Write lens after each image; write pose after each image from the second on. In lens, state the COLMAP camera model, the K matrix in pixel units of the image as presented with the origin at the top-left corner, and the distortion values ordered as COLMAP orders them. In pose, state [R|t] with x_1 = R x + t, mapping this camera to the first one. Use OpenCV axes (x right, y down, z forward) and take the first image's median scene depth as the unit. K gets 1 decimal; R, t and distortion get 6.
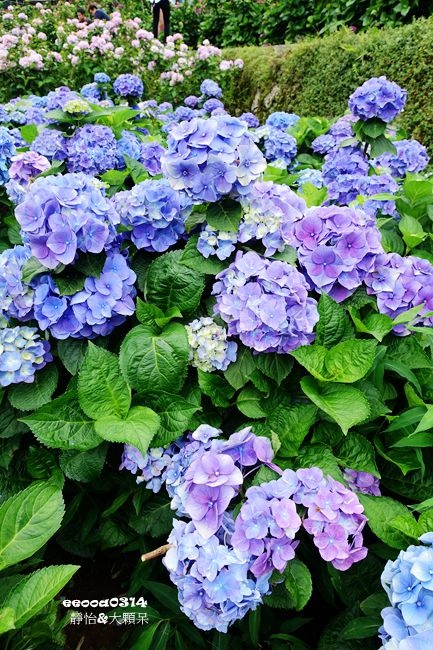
lens RADIAL K [[440.6, 0, 216.5], [0, 440.6, 325.0], [0, 0, 1]] dist [-0.004430, -0.003704]
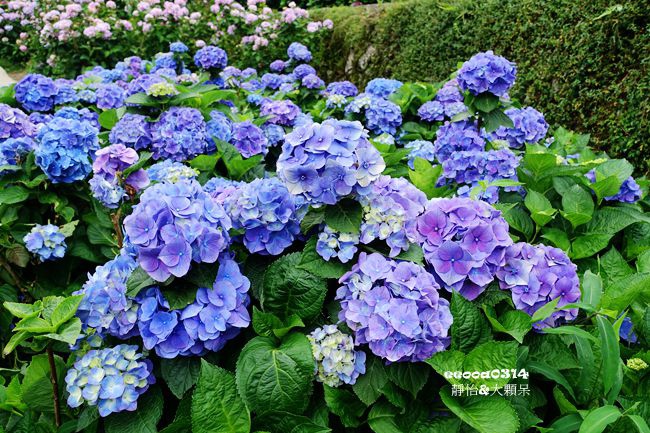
lens RADIAL K [[535.9, 0, 325.0], [0, 535.9, 216.5], [0, 0, 1]] dist [-0.006862, -0.004010]
pose [[0.998410, -0.049387, 0.027189, -0.049587], [0.053521, 0.981864, -0.181875, -0.034925], [-0.017714, 0.183041, 0.982946, -0.127334]]
